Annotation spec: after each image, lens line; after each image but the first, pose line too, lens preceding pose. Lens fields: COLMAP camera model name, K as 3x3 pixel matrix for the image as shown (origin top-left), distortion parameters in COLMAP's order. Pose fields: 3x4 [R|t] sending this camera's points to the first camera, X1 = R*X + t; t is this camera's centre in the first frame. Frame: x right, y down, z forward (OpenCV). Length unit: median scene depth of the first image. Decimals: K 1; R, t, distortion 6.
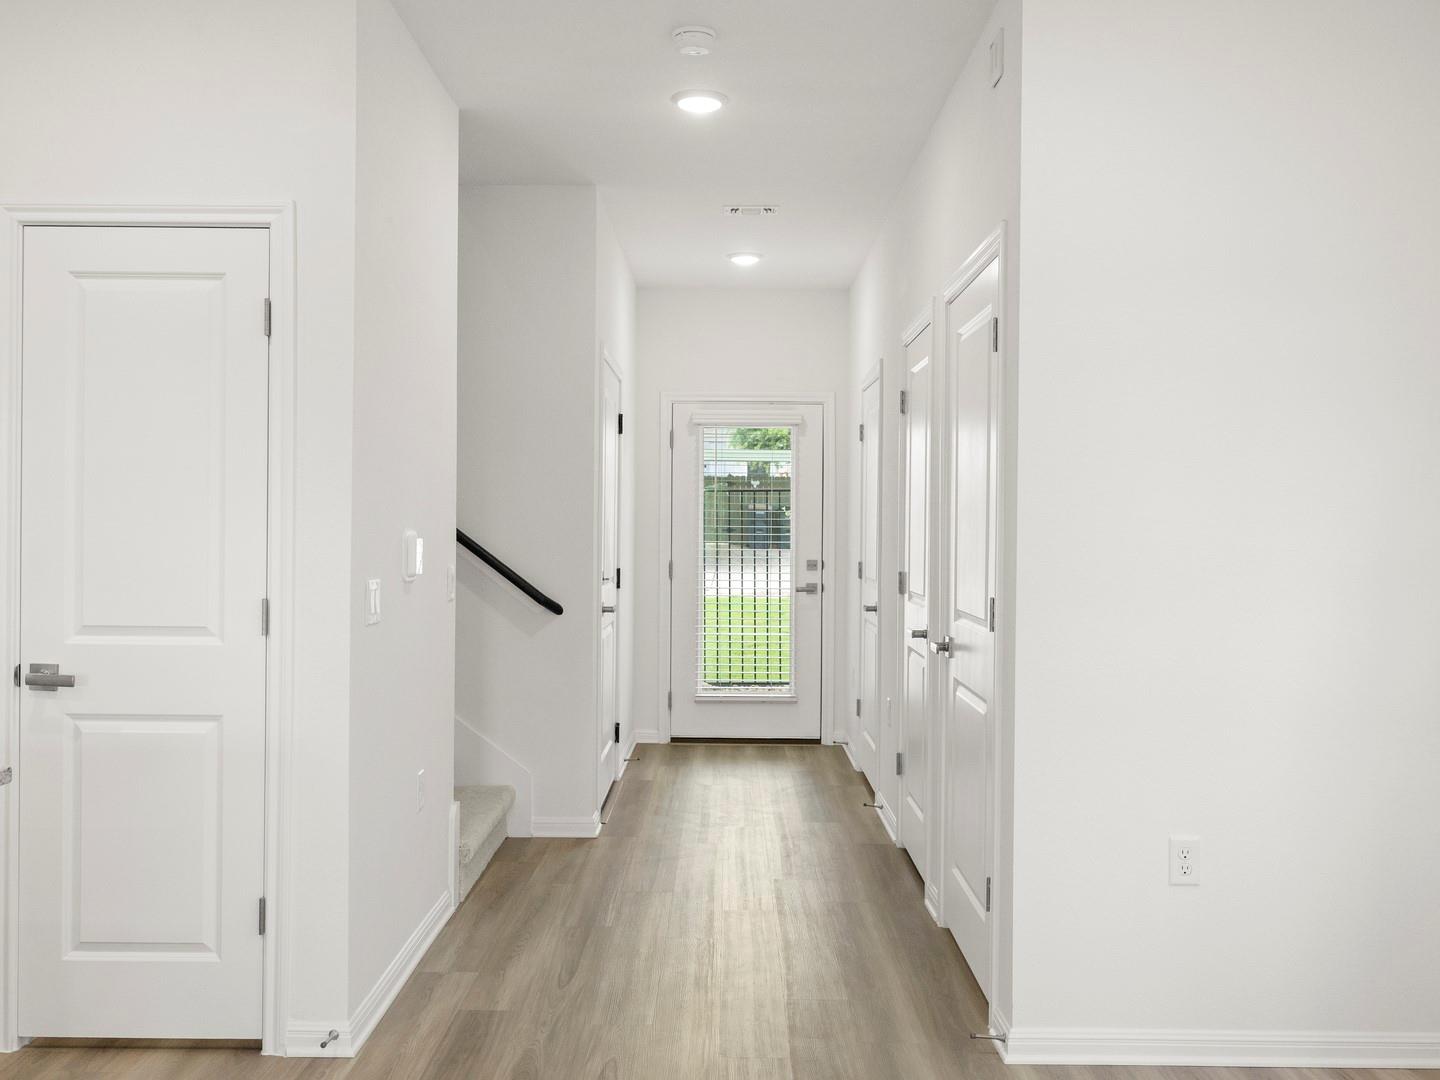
lens RADIAL K [[1283.0, 0, 718.1], [0, 1283.0, 530.5], [0, 0, 1]] dist [0.002656, 0.002874]
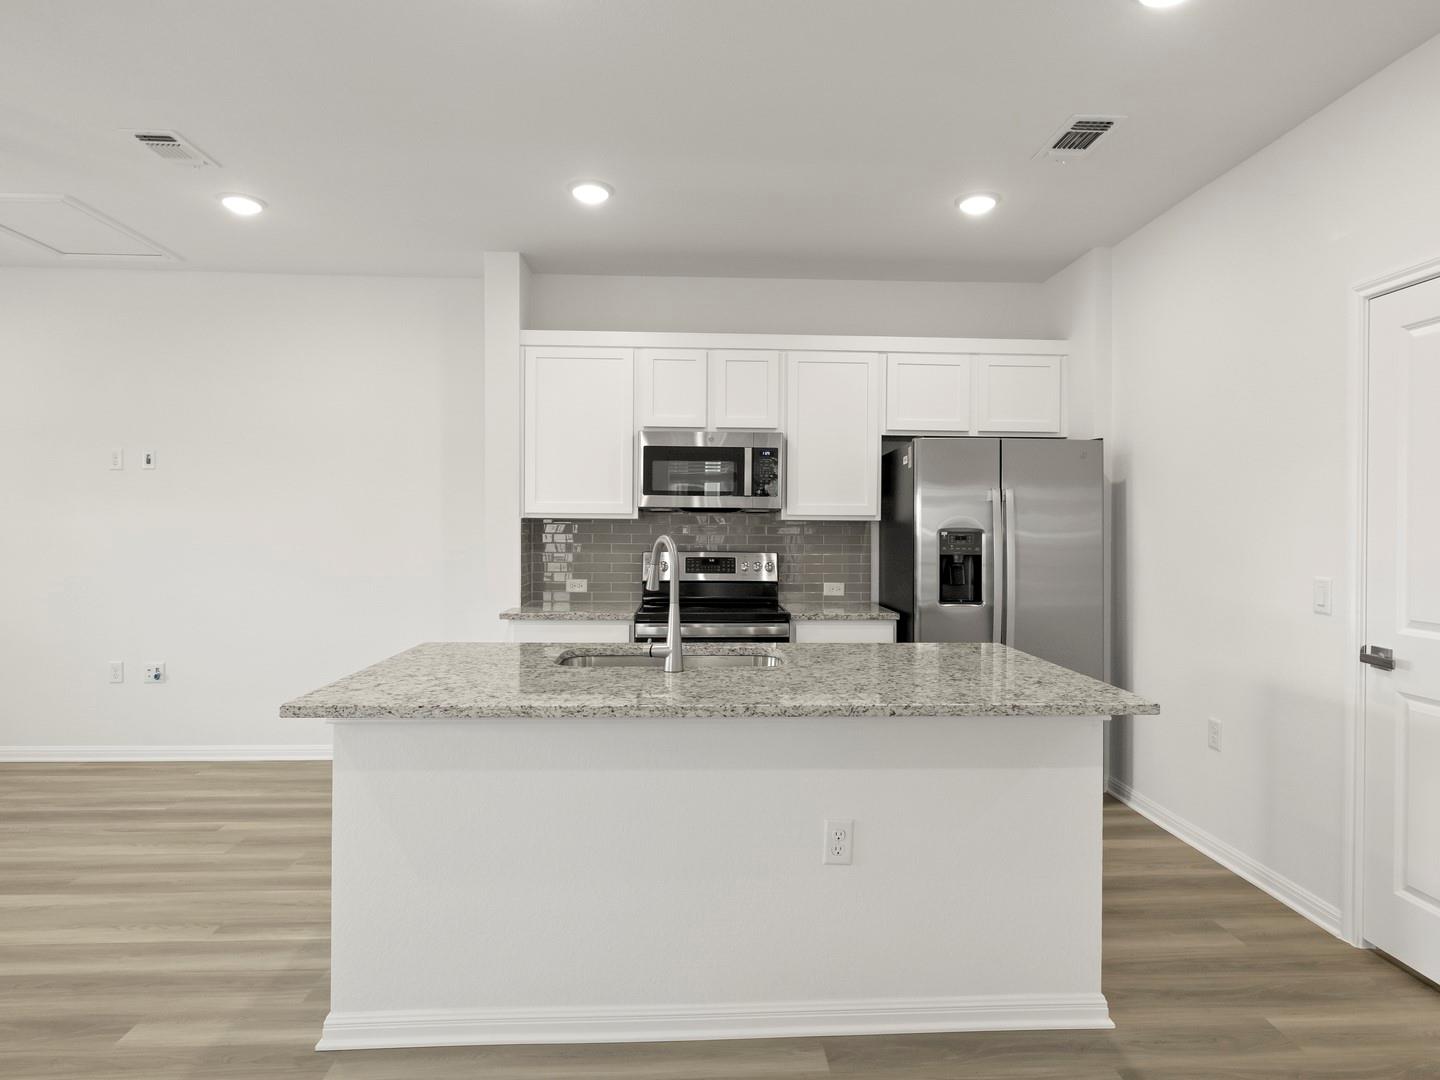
lens RADIAL K [[815.6, 0, 725.6], [0, 815.6, 529.2], [0, 0, 1]] dist [-0.008491, 0.004741]
pose [[0.060557, -0.004985, -0.998152, 0.188898], [-0.011255, 0.999921, -0.005677, 0.000982], [0.998101, 0.011578, 0.060496, 0.272896]]
